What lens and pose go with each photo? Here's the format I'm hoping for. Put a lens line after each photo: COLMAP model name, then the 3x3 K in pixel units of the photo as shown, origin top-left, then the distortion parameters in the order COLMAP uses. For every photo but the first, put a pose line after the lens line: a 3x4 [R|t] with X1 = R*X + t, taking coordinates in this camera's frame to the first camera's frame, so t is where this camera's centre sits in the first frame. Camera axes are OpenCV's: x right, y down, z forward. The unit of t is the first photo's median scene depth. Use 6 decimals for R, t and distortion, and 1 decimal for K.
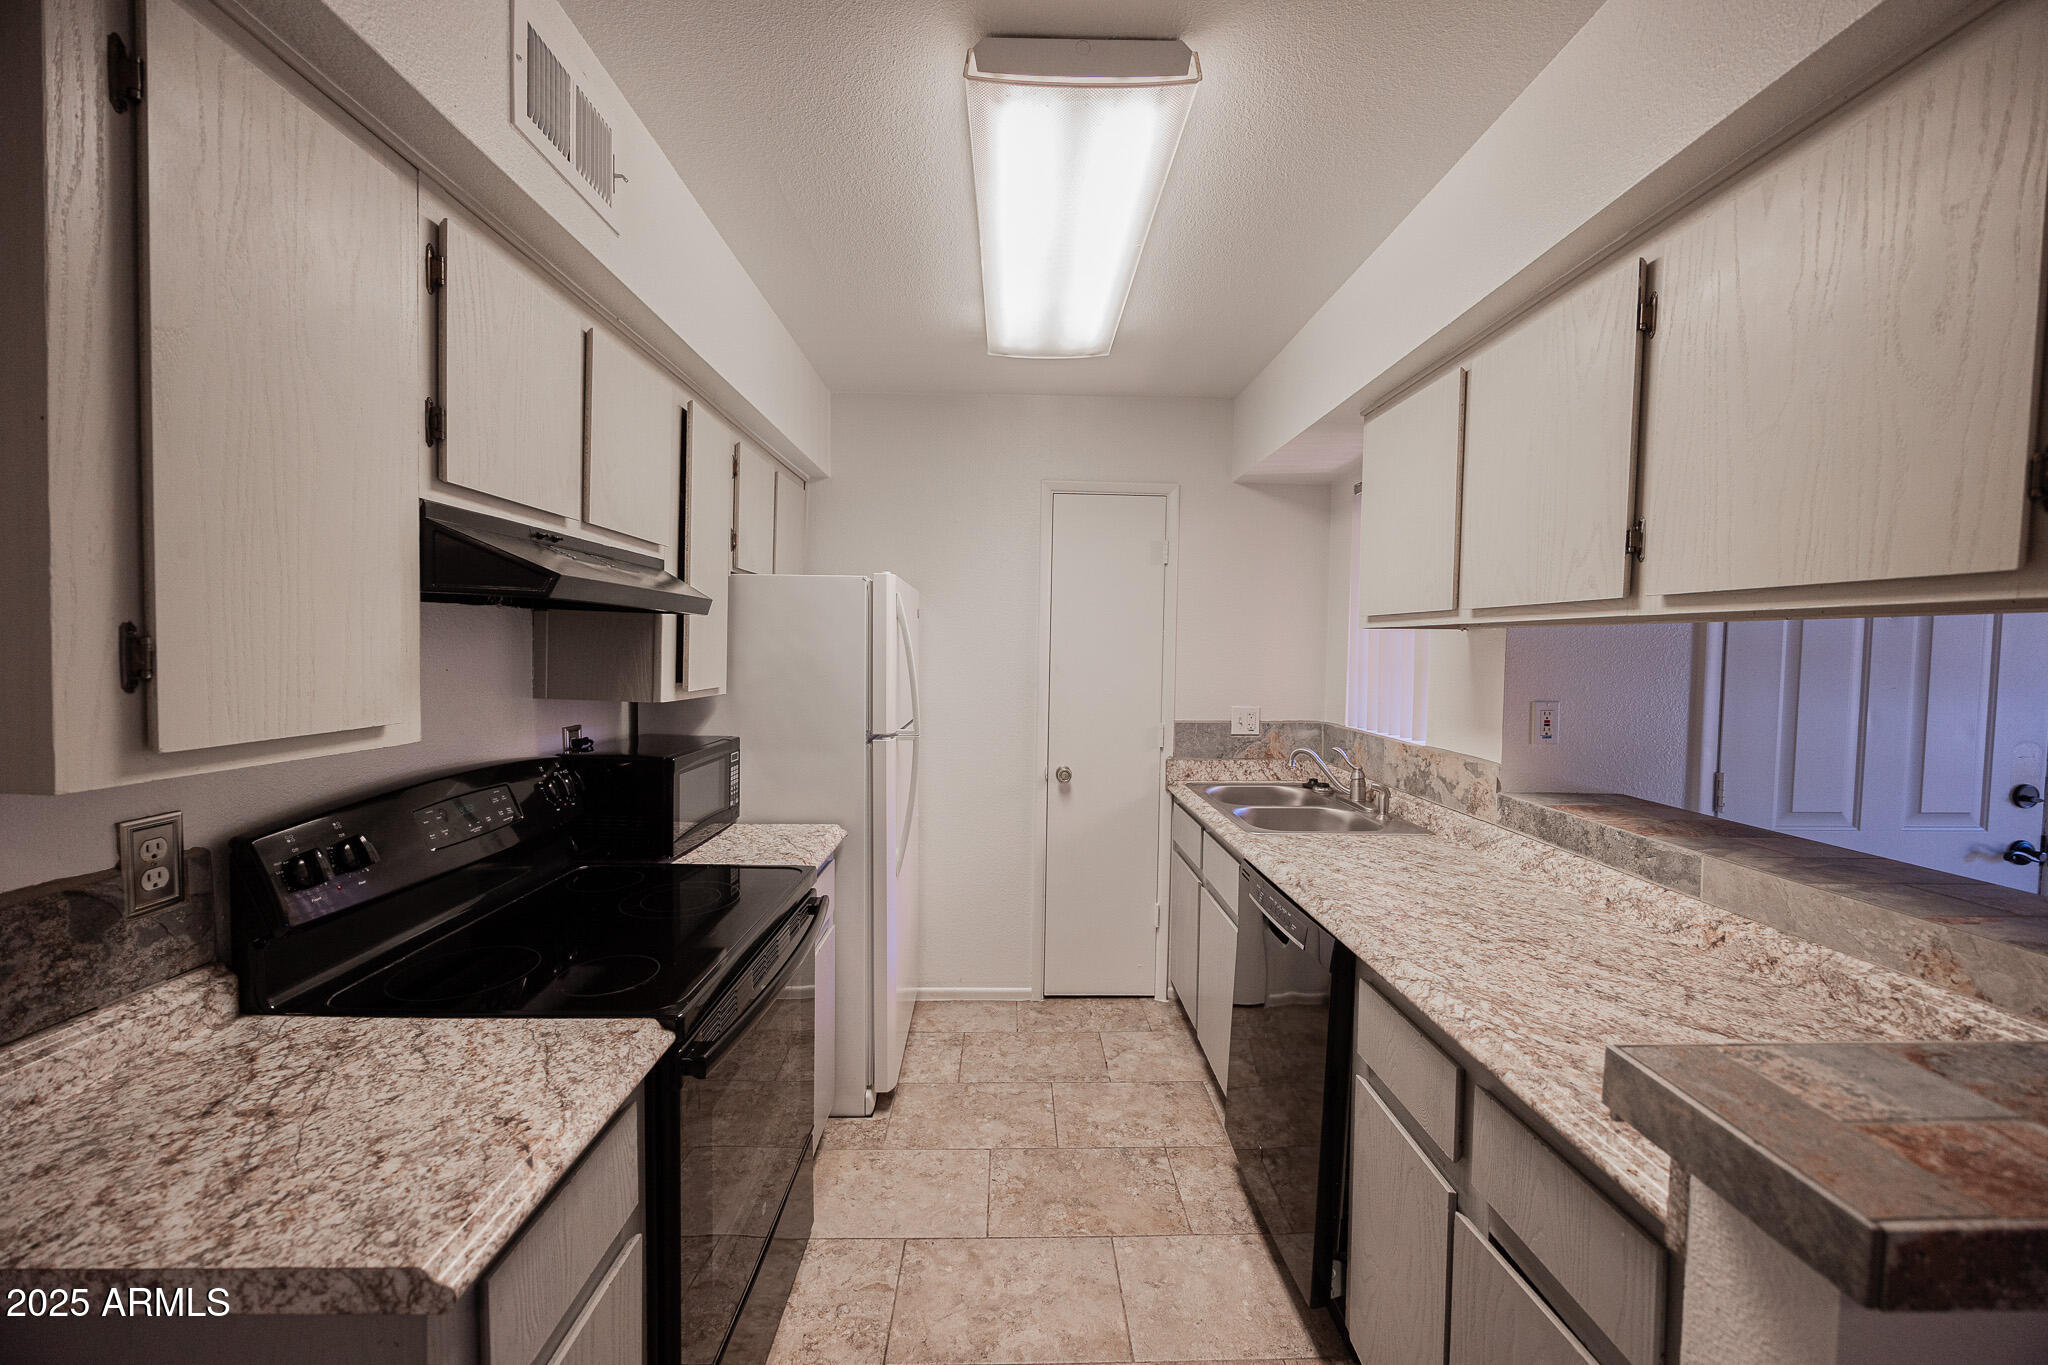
lens RADIAL K [[783.1, 0, 1026.4], [0, 783.1, 670.0], [0, 0, 1]] dist [-0.000477, -0.000281]
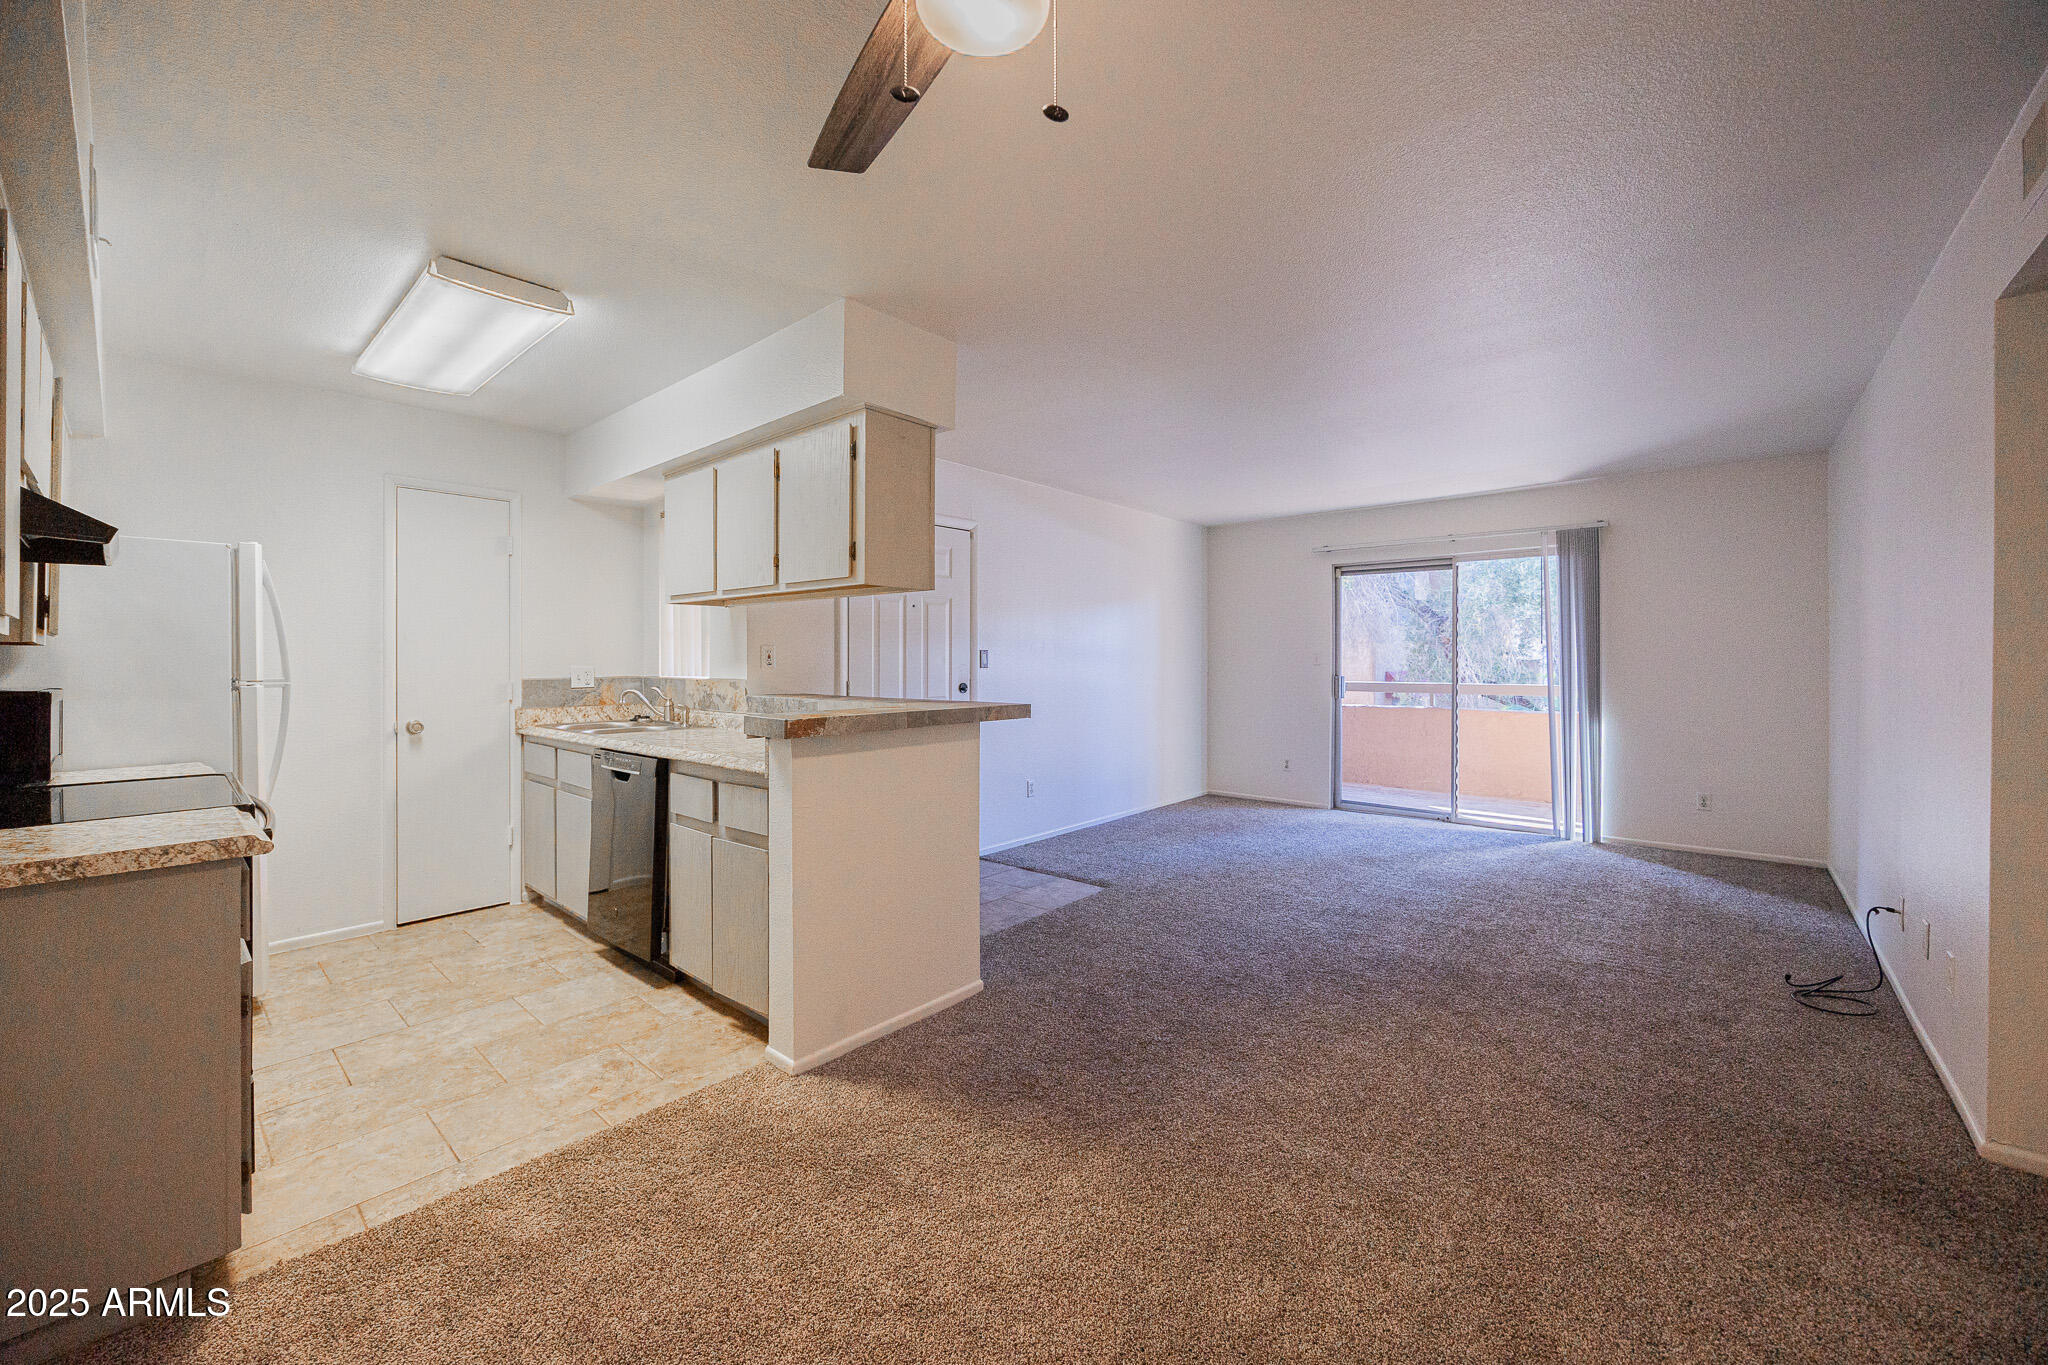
lens RADIAL K [[783.1, 0, 1026.4], [0, 783.1, 670.0], [0, 0, 1]] dist [-0.000477, -0.000281]
pose [[0.677573, -0.024490, 0.735048, -0.260869], [0.031836, 0.999485, 0.003954, 0.098565], [-0.734766, 0.020722, 0.678004, -0.637214]]
